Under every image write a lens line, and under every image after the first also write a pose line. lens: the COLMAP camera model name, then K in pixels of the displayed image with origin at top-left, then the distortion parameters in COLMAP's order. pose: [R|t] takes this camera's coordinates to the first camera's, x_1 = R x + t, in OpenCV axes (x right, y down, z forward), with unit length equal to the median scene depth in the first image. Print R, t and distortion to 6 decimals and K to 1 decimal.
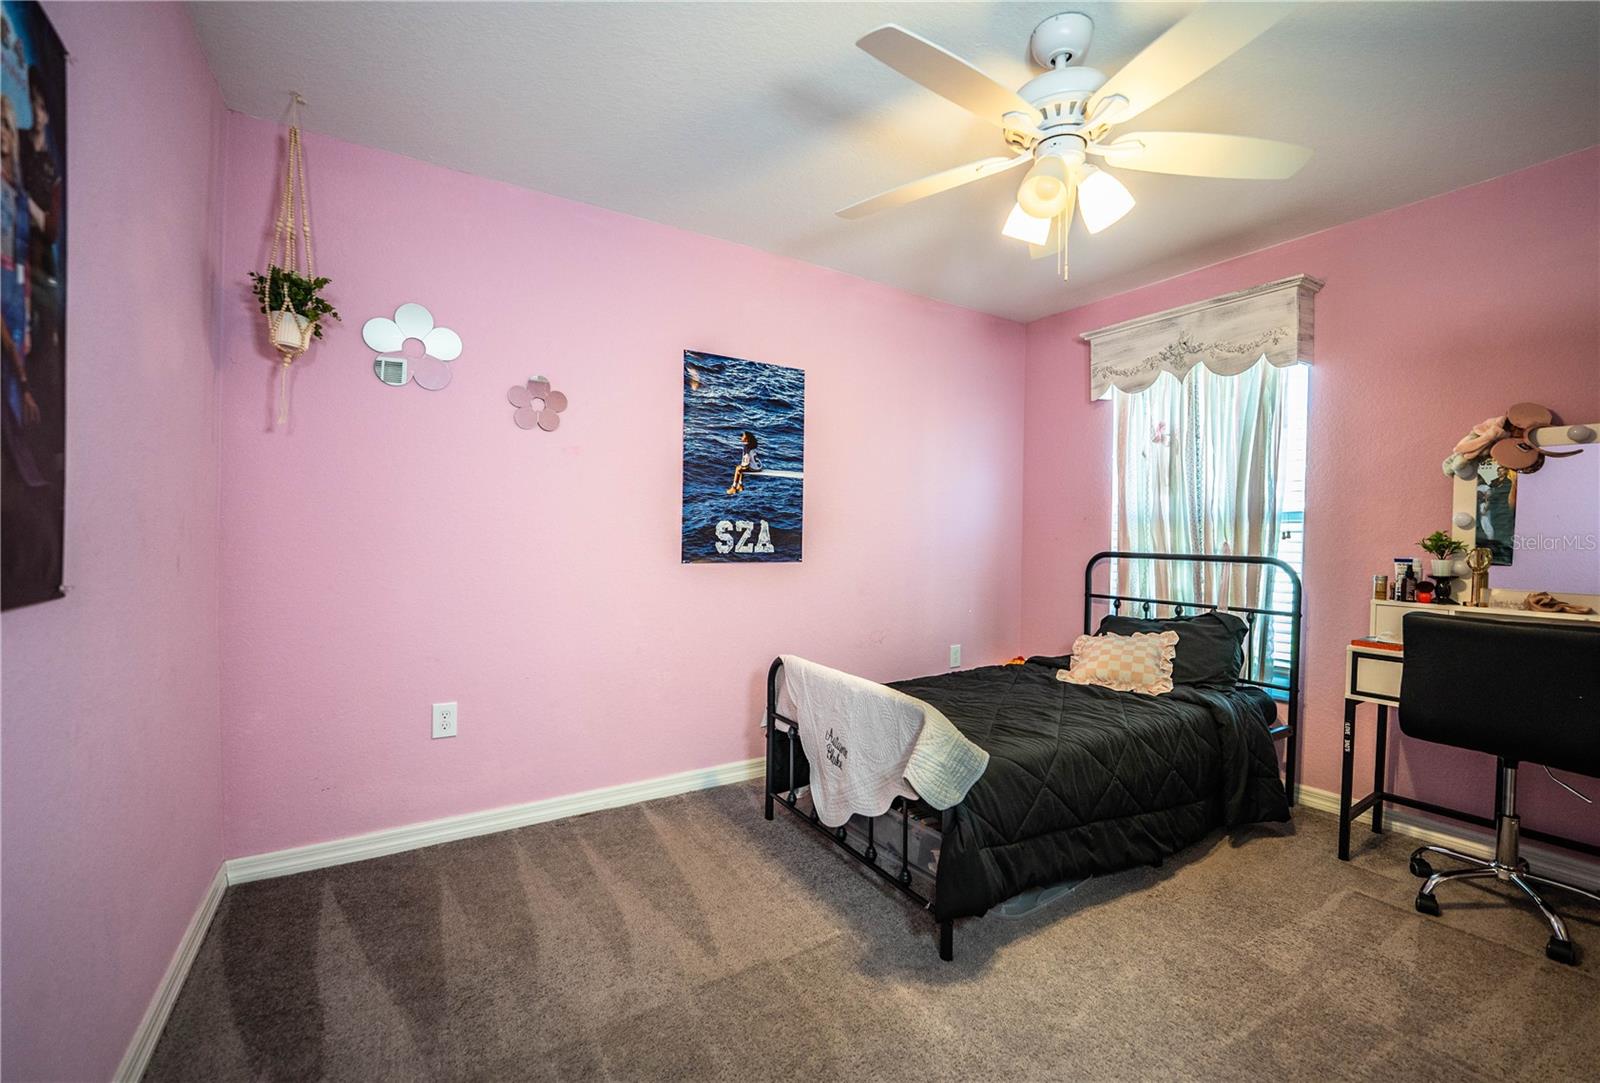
lens RADIAL K [[654.8, 0, 804.8], [0, 654.8, 542.9], [0, 0, 1]] dist [-0.024040, 0.001965]
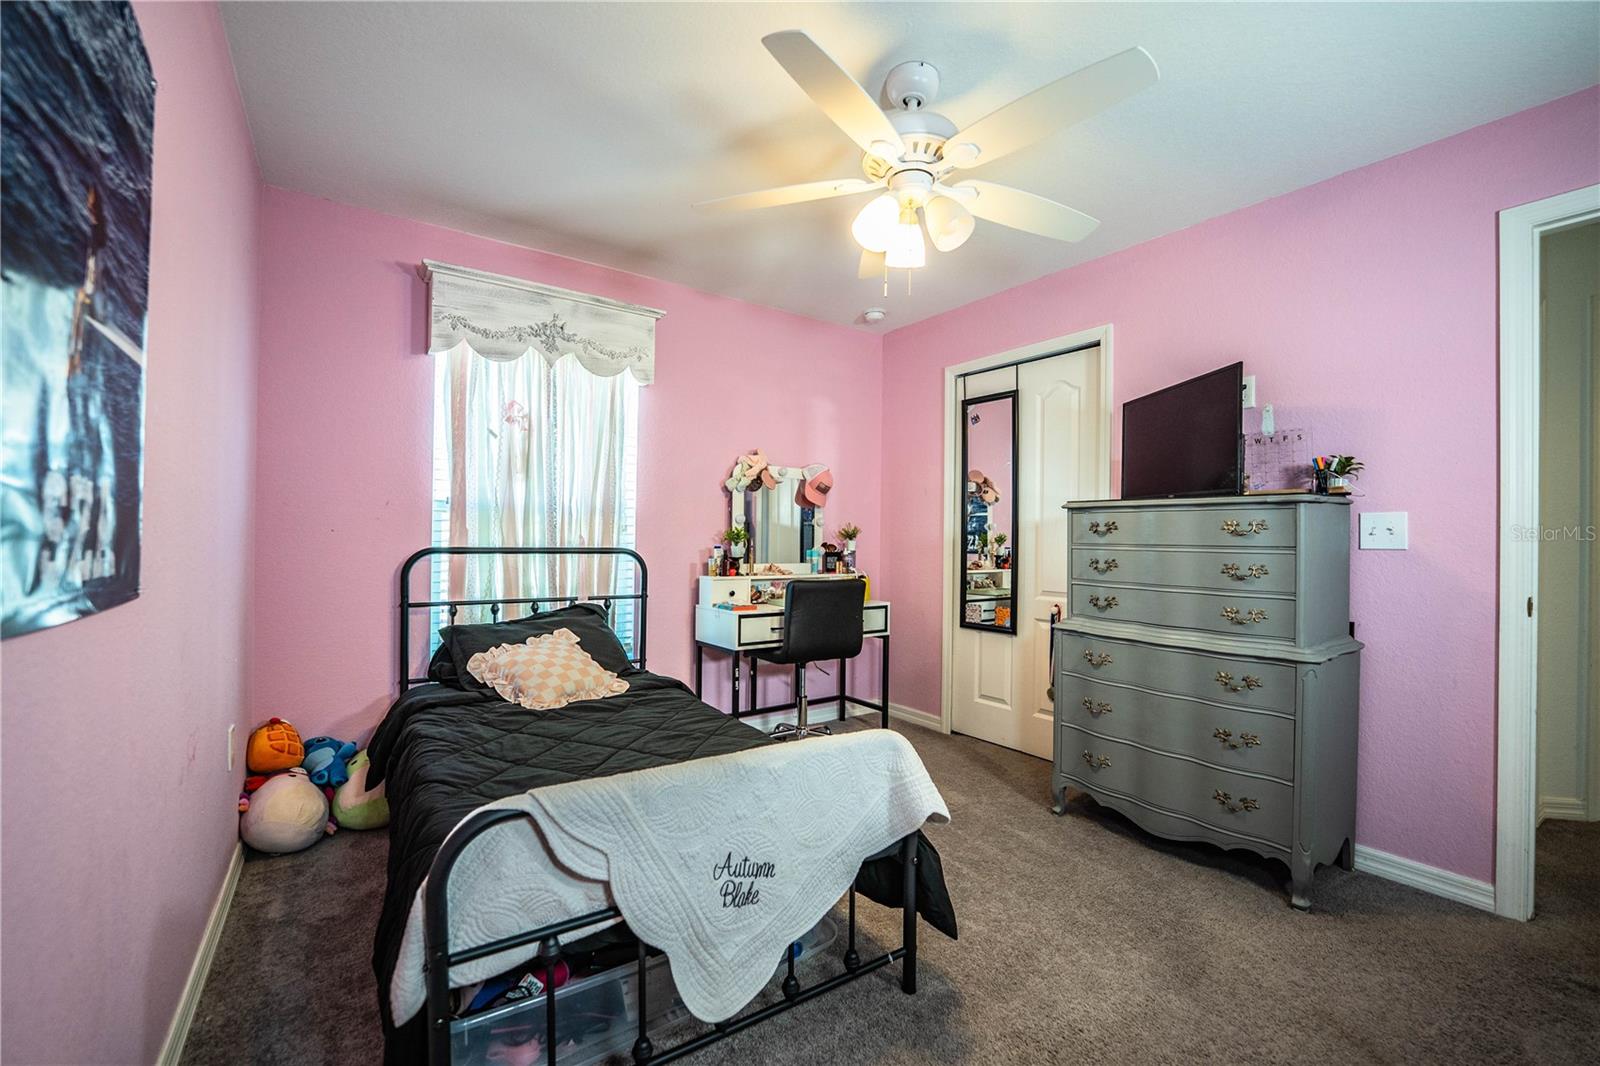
lens RADIAL K [[654.8, 0, 803.8], [0, 654.8, 535.7], [0, 0, 1]] dist [-0.024040, 0.001965]
pose [[-0.035056, -0.010523, 0.999330, -0.384018], [-0.000060, 0.999945, 0.010527, -0.009651], [-0.999385, 0.000309, -0.035055, 0.658323]]
